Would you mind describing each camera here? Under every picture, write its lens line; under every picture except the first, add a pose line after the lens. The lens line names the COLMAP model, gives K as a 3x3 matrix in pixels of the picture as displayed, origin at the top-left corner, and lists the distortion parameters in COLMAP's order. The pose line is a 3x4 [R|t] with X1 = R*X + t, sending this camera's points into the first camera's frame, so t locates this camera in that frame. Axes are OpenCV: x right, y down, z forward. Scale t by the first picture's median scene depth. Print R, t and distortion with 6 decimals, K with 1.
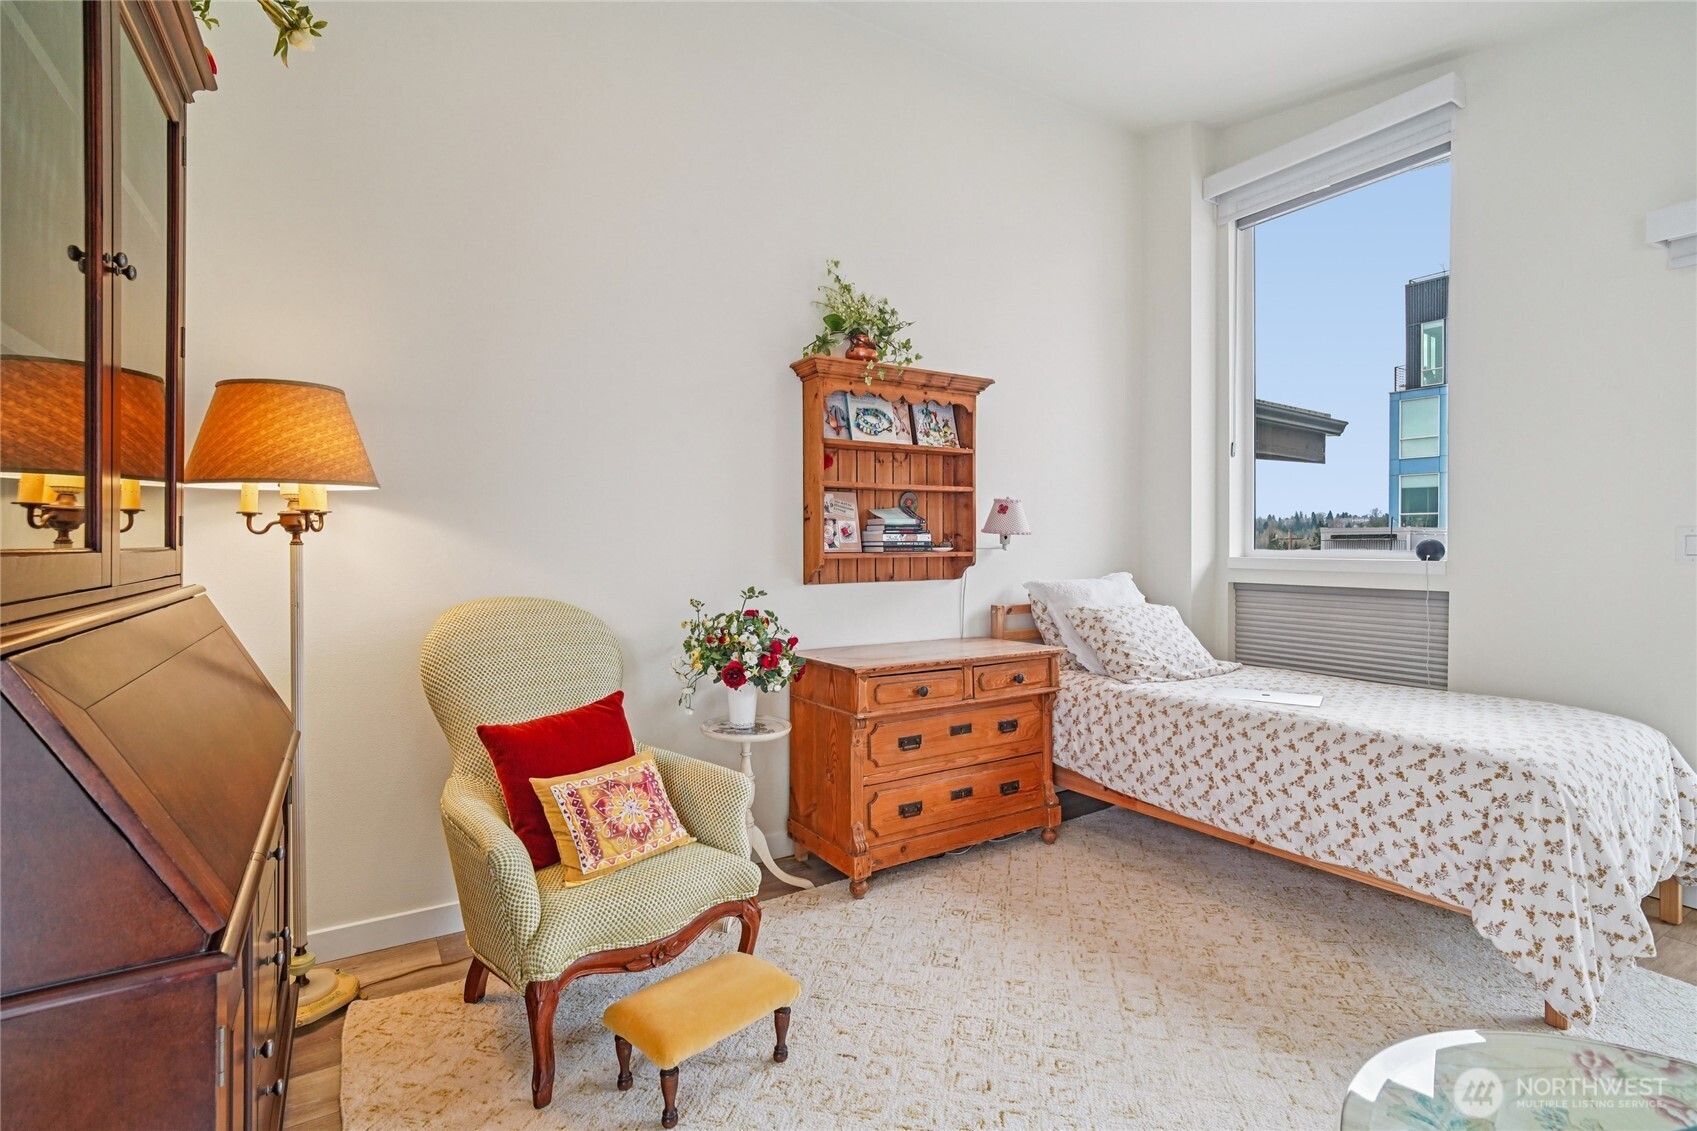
lens RADIAL K [[801.3, 0, 858.8], [0, 801.3, 554.8], [0, 0, 1]] dist [-0.016323, 0.011009]
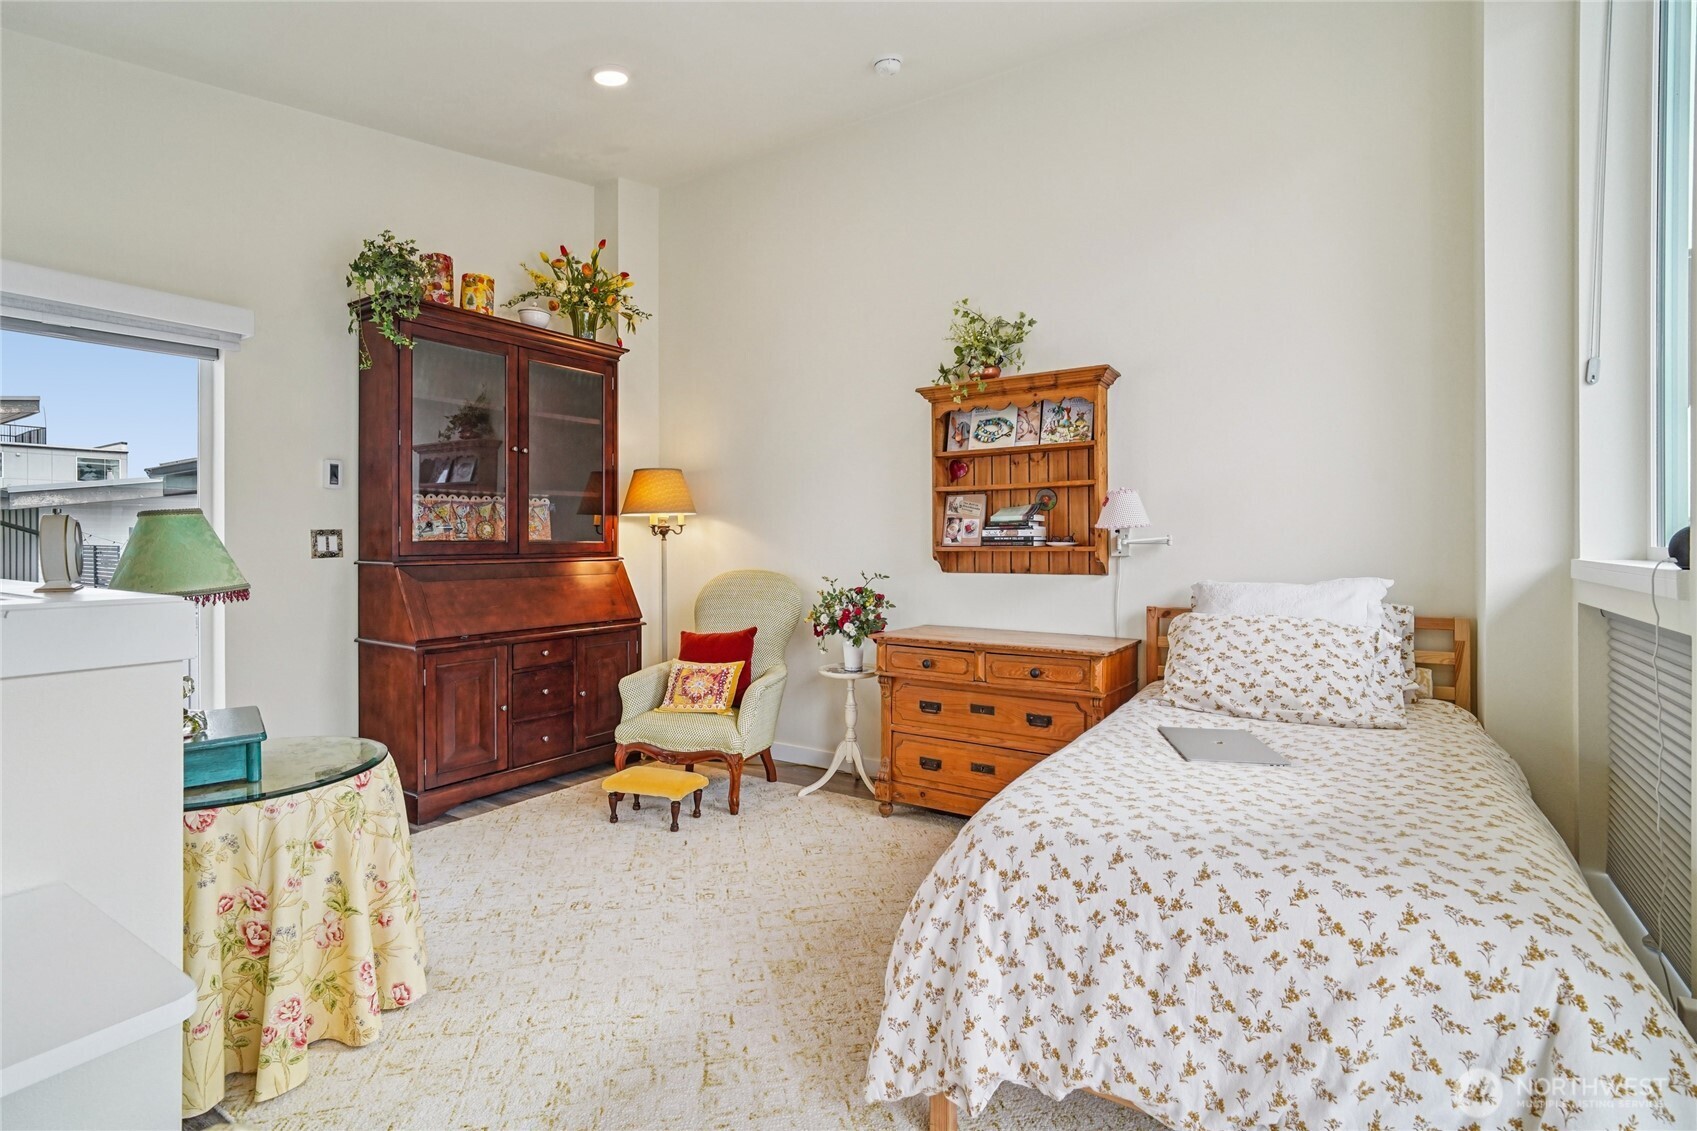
lens RADIAL K [[801.3, 0, 858.6], [0, 801.3, 551.5], [0, 0, 1]] dist [-0.016323, 0.011009]
pose [[0.411366, 0.010579, -0.911409, 0.979759], [-0.009683, 0.999927, 0.007237, -0.002234], [0.911419, 0.005848, 0.411438, 0.372381]]
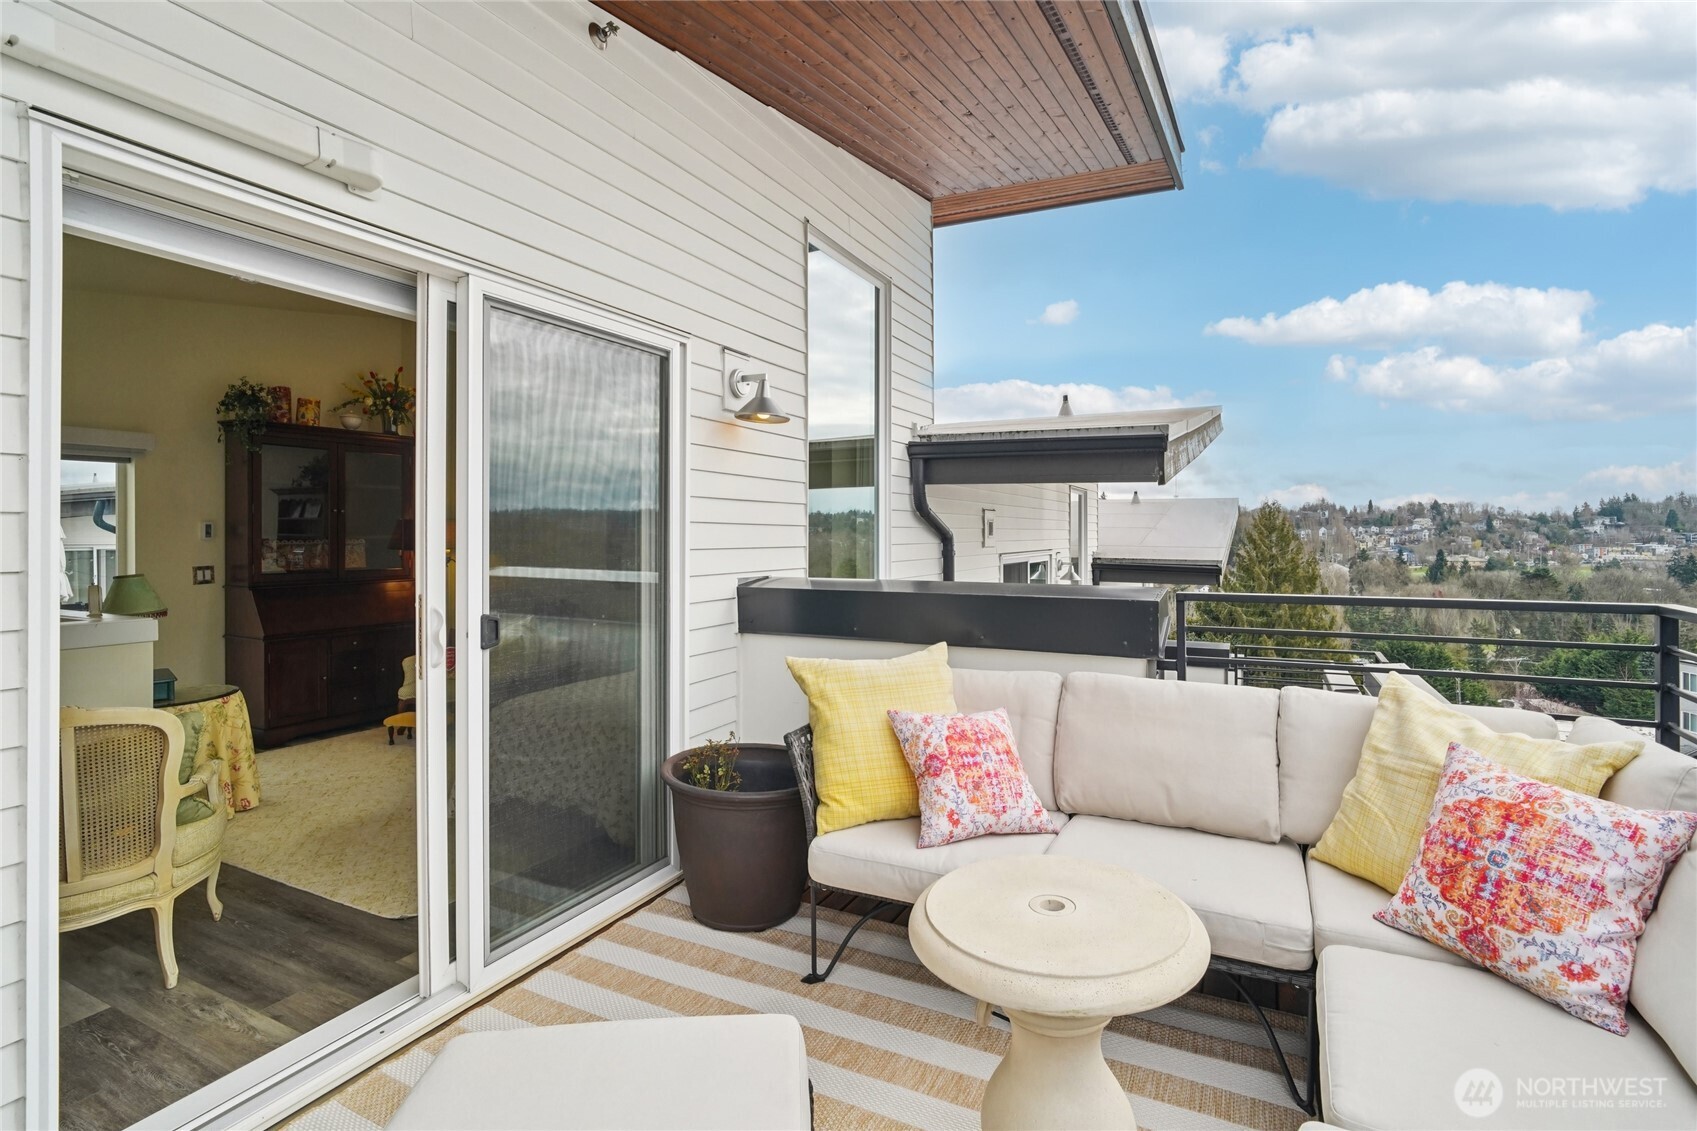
lens RADIAL K [[801.3, 0, 850.4], [0, 801.3, 540.5], [0, 0, 1]] dist [-0.016323, 0.011009]
pose [[0.500473, 0.001772, -0.865750, 1.889301], [-0.003147, 0.999995, 0.000227, -0.081636], [0.865747, 0.002611, 0.500476, 0.508077]]
